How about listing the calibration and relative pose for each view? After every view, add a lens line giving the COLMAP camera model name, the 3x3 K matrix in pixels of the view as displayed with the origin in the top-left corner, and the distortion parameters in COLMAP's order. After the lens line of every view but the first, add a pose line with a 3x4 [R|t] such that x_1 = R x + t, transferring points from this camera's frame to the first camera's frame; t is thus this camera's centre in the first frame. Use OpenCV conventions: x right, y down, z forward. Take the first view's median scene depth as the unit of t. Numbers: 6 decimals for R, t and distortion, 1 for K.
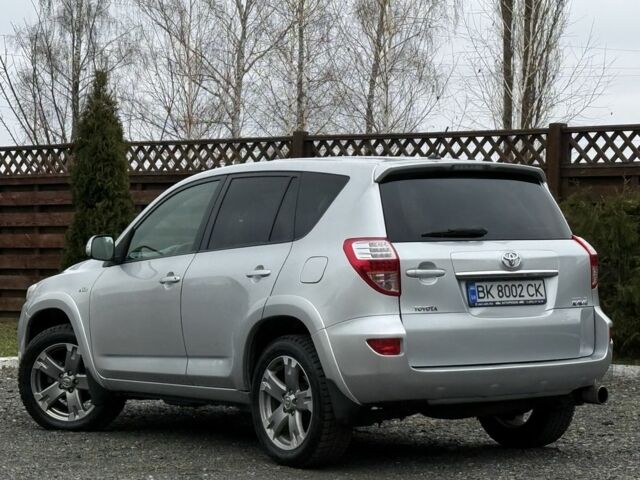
lens RADIAL K [[1959.2, 0, 320.0], [0, 1959.2, 240.0], [0, 0, 1]] dist [0.123366, -0.029730]
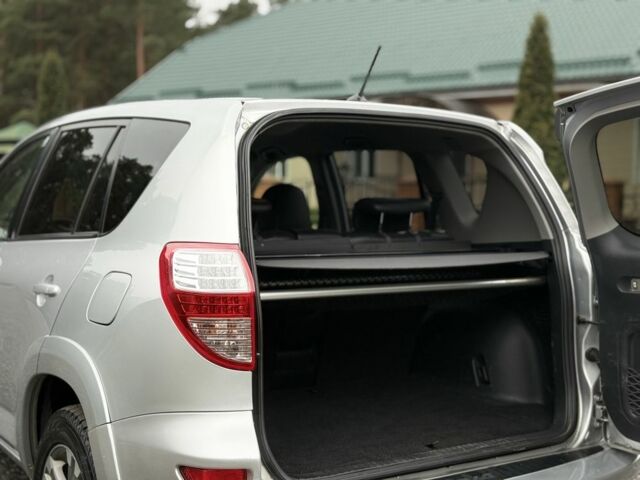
lens RADIAL K [[1959.2, 0, 320.0], [0, 1959.2, 240.0], [0, 0, 1]] dist [0.123366, -0.029730]
pose [[0.998734, 0.041255, 0.028786, 0.040021], [-0.041569, 0.999082, 0.010384, -0.008082], [-0.028331, -0.011568, 0.999532, 0.519201]]
